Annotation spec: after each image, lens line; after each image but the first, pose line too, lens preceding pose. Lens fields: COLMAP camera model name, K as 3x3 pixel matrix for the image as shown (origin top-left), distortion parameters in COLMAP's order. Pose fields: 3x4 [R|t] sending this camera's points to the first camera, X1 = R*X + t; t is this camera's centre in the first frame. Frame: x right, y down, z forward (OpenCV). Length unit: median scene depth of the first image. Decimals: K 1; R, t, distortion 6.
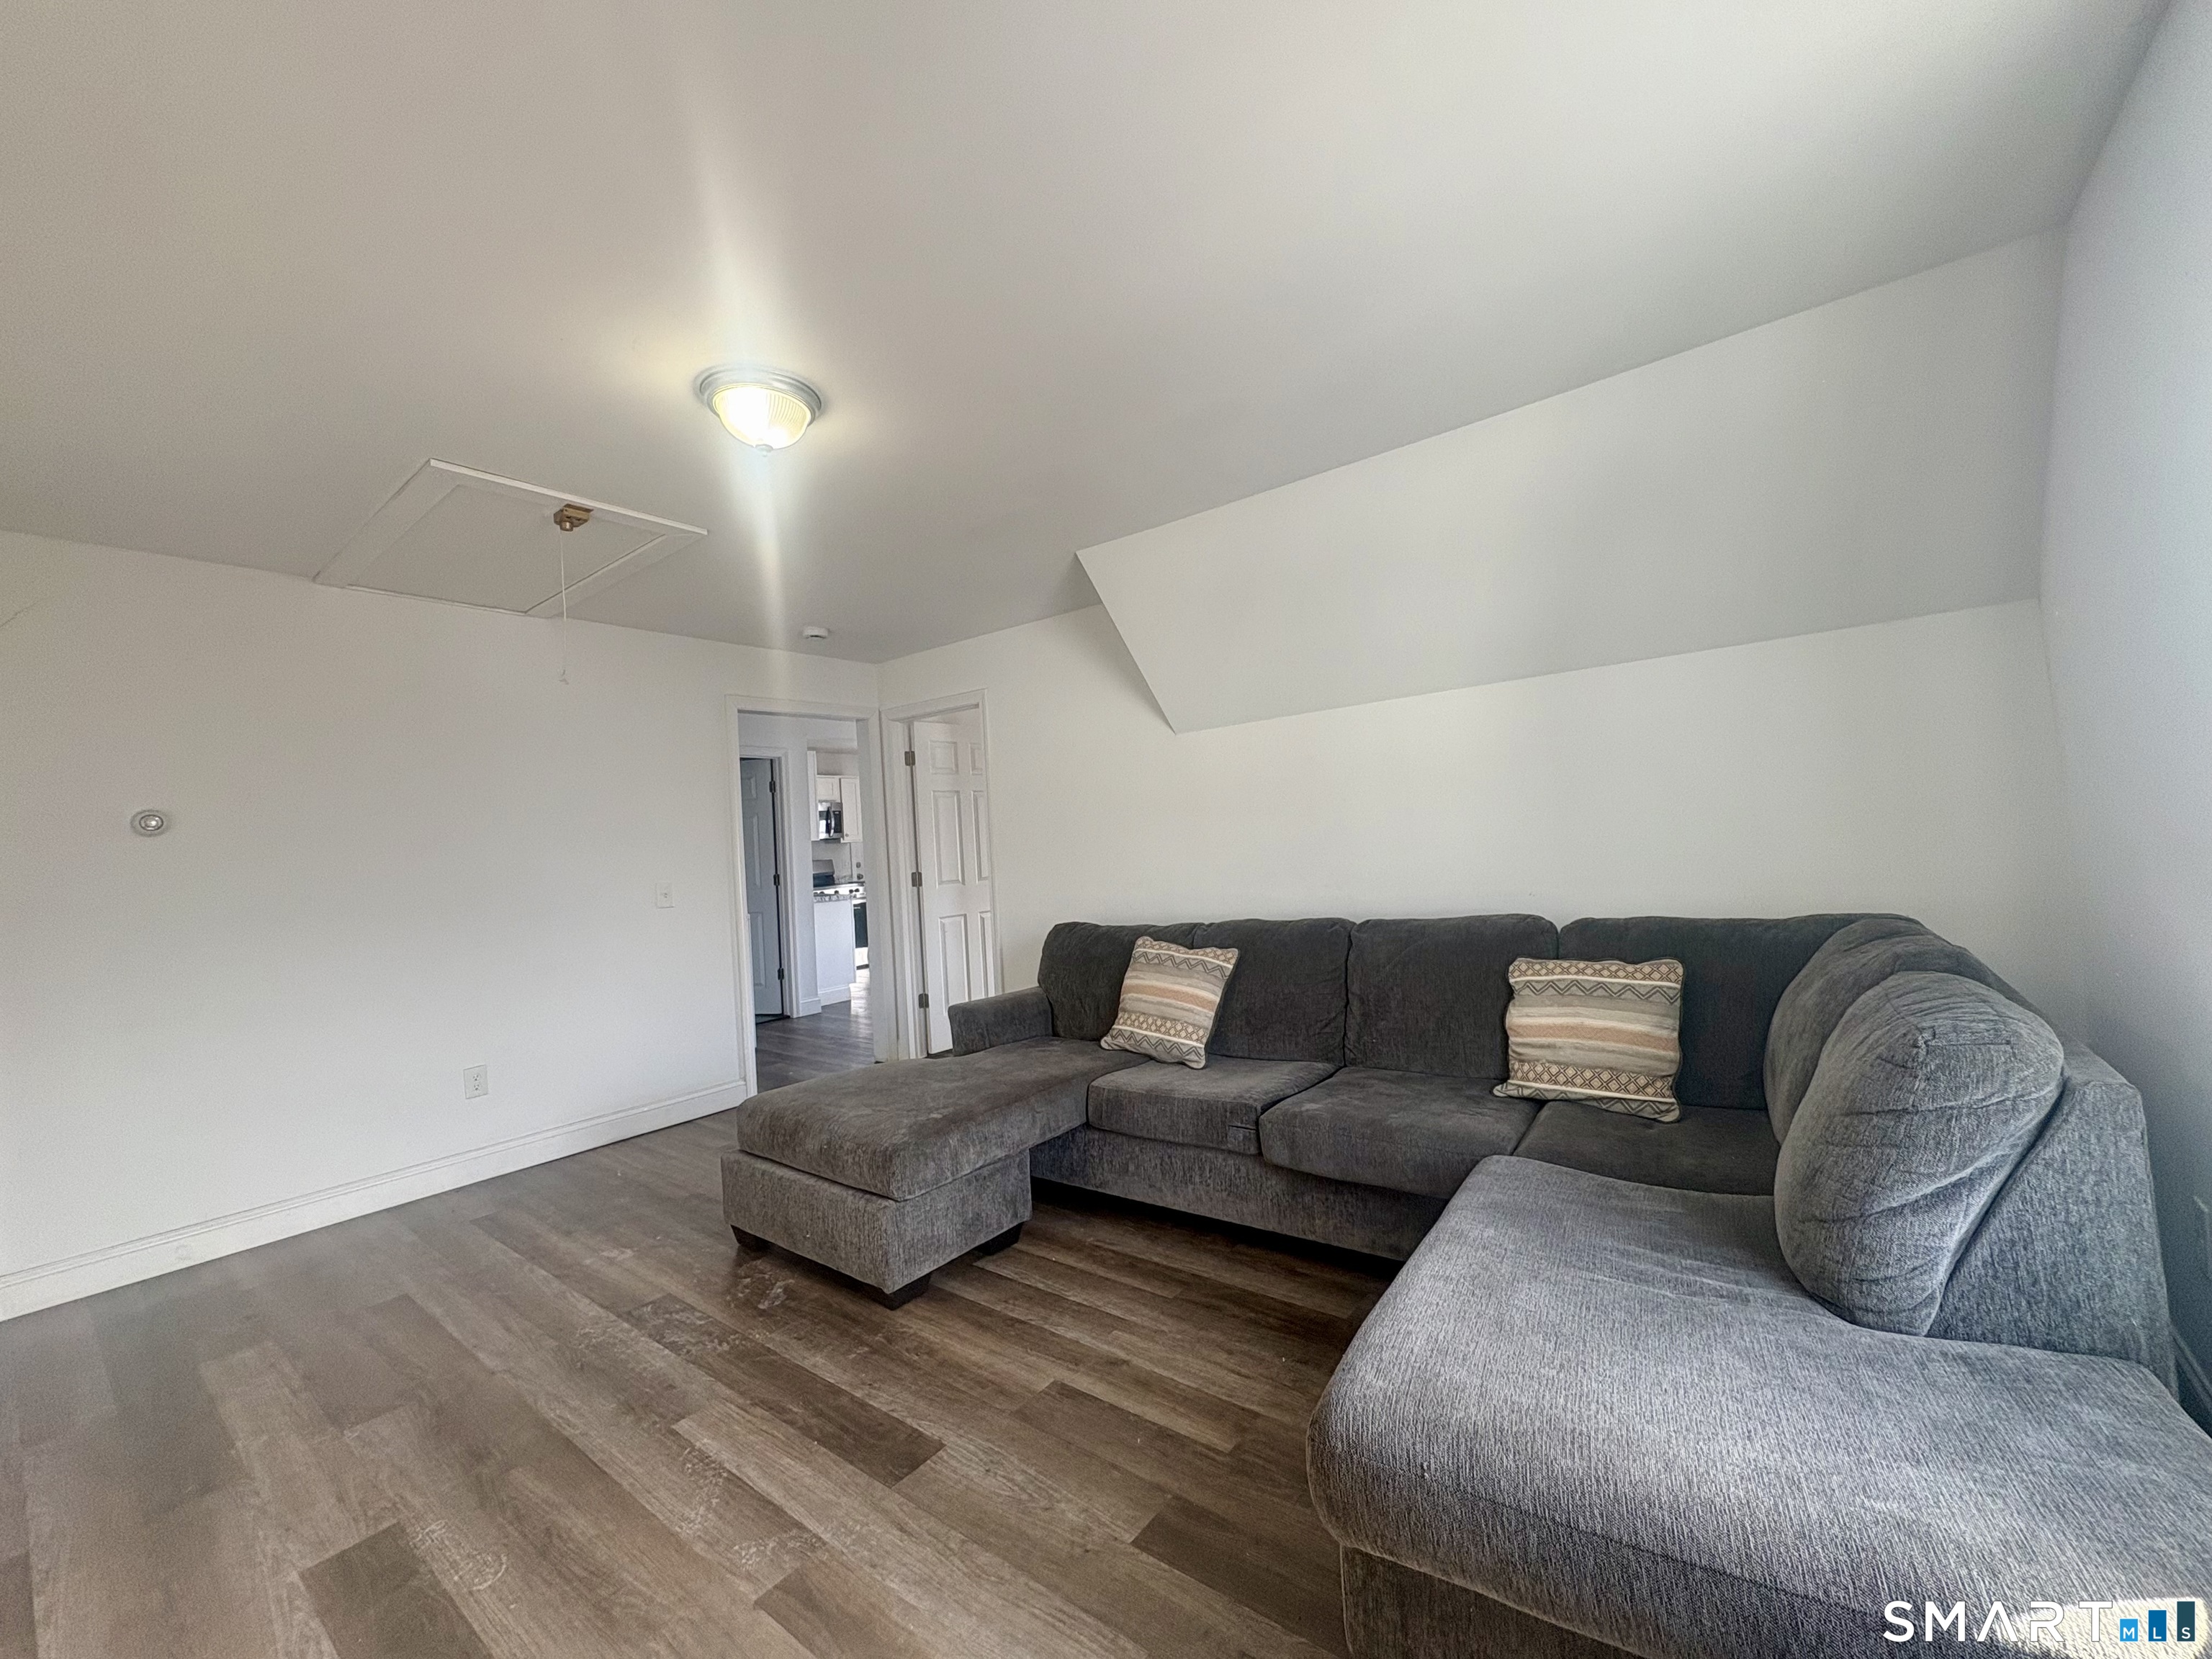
lens RADIAL K [[878.7, 0, 1107.5], [0, 878.7, 833.6], [0, 0, 1]] dist [0.001444, 0.000194]
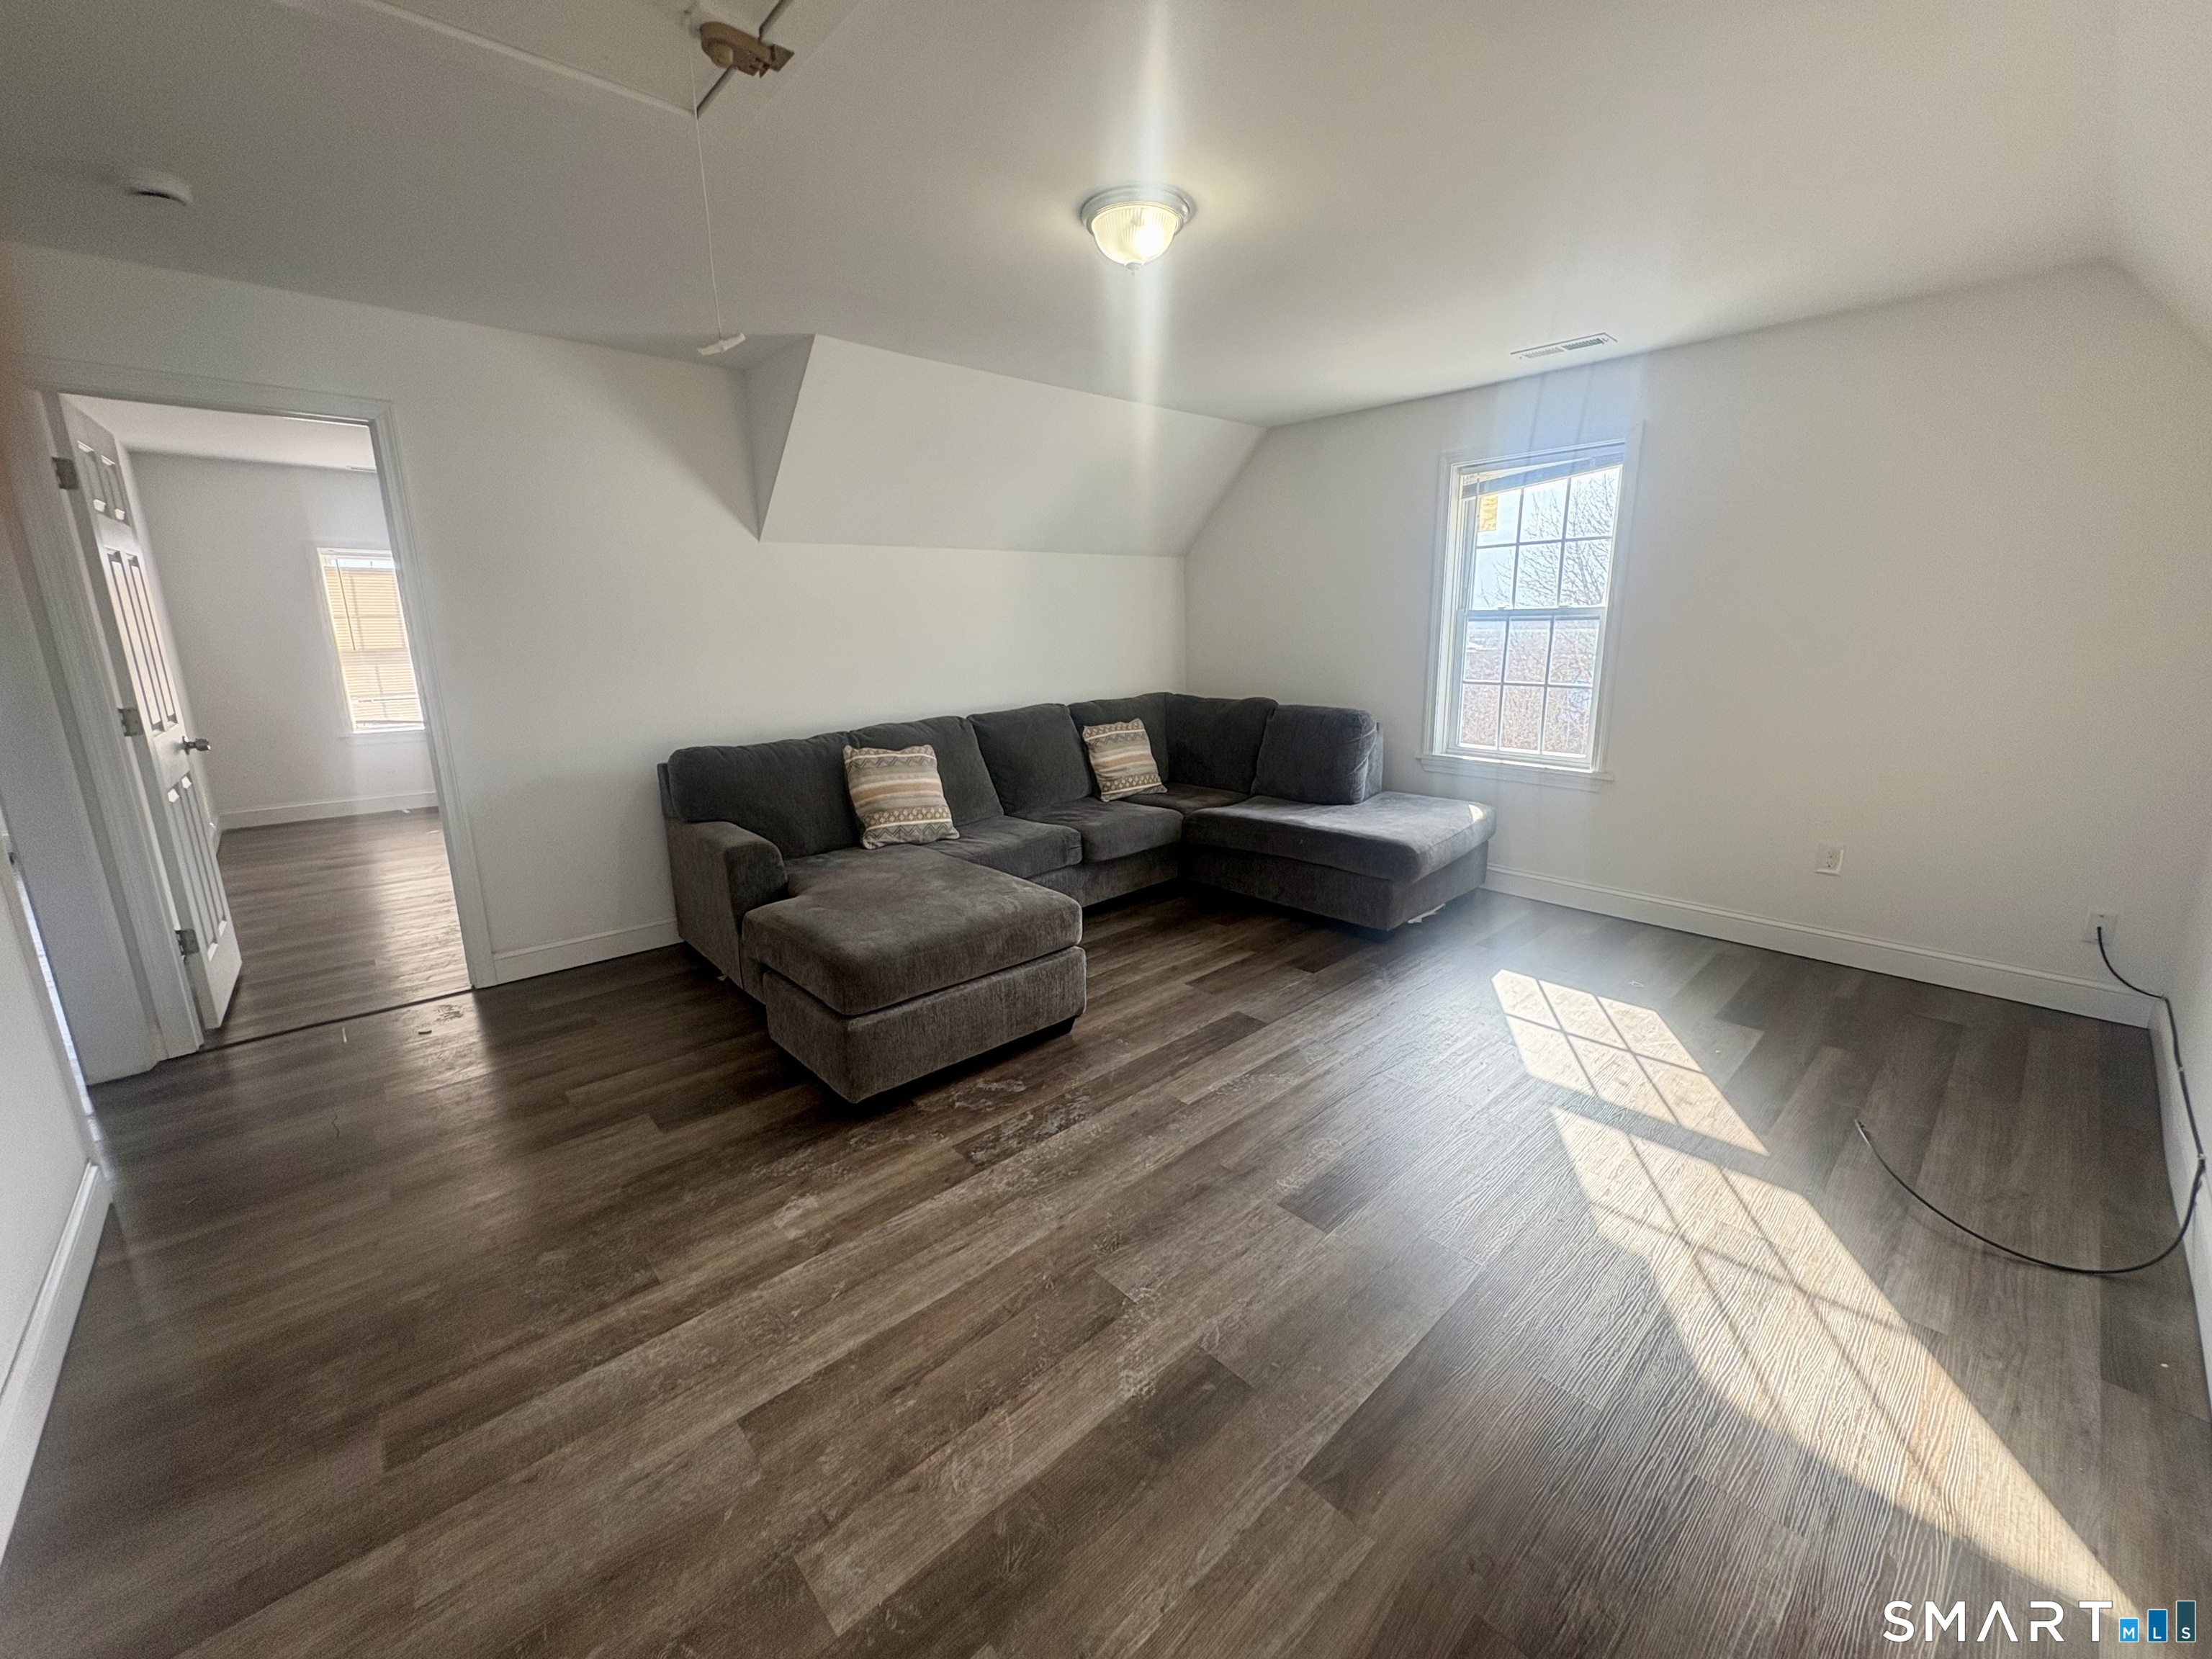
lens RADIAL K [[878.7, 0, 1110.8], [0, 878.7, 823.8], [0, 0, 1]] dist [0.001444, 0.000194]
pose [[0.160871, -0.168202, 0.972537, -1.358251], [-0.012889, 0.984929, 0.172478, 0.033973], [-0.986891, -0.040282, 0.156279, 0.737324]]
